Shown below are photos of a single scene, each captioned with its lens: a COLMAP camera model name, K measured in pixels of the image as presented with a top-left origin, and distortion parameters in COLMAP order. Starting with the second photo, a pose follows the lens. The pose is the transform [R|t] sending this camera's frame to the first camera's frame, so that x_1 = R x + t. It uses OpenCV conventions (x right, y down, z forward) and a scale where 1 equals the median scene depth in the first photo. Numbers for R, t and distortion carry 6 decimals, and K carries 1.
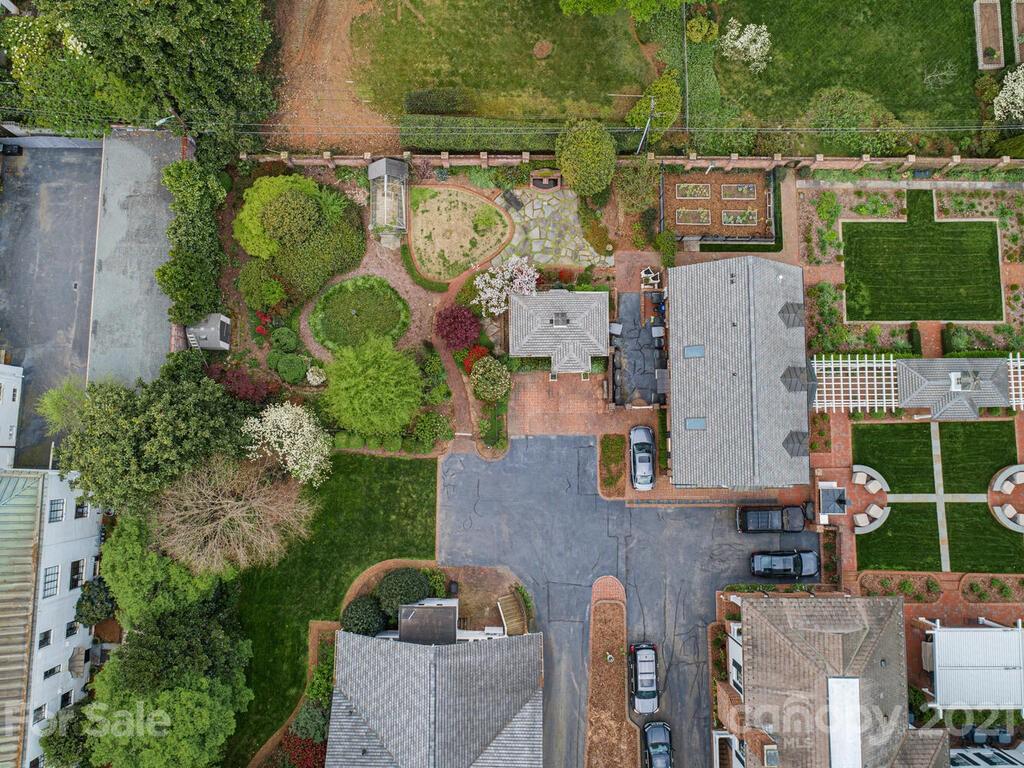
lens RADIAL K [[764.6, 0, 510.2], [0, 764.6, 386.9], [0, 0, 1]] dist [-0.021500, 0.006191]
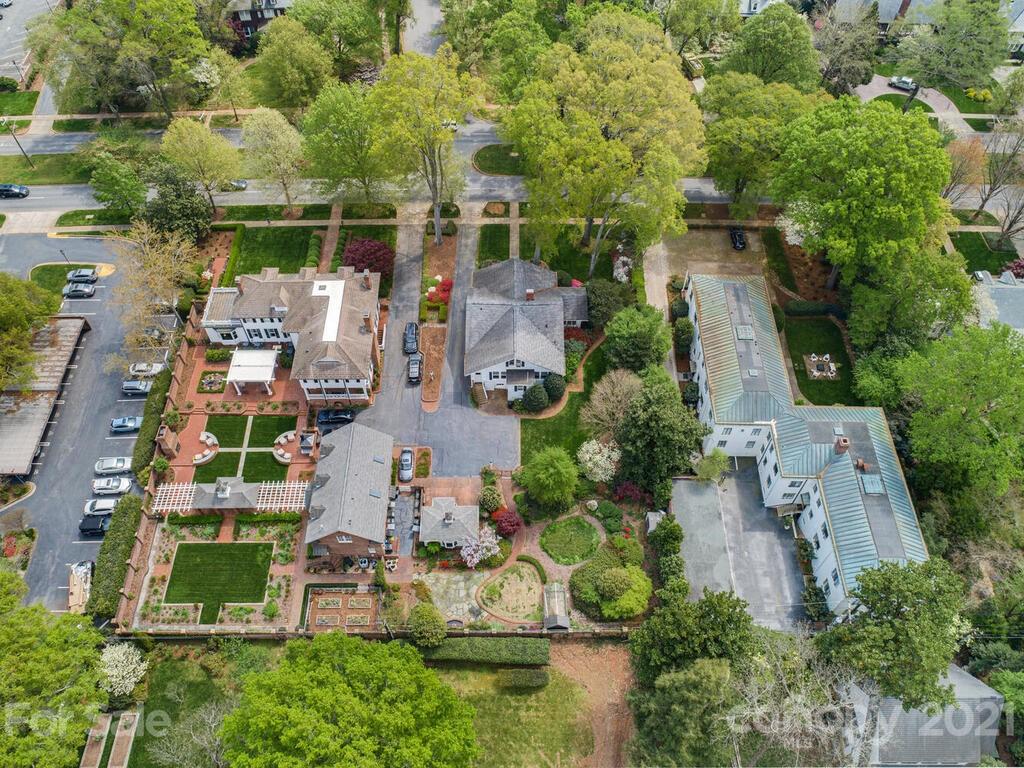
lens RADIAL K [[764.6, 0, 510.2], [0, 764.6, 386.9], [0, 0, 1]] dist [-0.021500, 0.006191]
pose [[-0.999963, 0.008491, -0.001349, -0.071877], [-0.007266, -0.750767, 0.660527, -0.978072], [0.004596, 0.660512, 0.750801, -0.481081]]
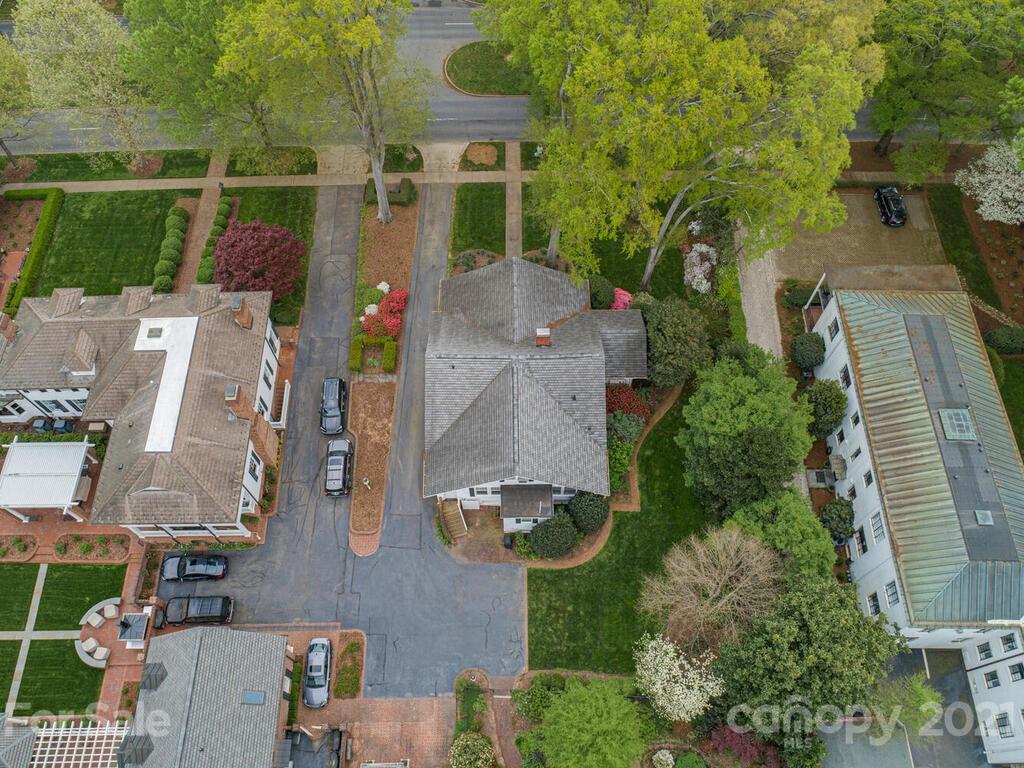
lens RADIAL K [[764.6, 0, 510.2], [0, 764.6, 386.9], [0, 0, 1]] dist [-0.021500, 0.006191]
pose [[-0.999836, 0.017985, 0.001923, -0.082511], [-0.013860, -0.830097, 0.557447, -0.152490], [0.011622, 0.557329, 0.830210, -0.008197]]
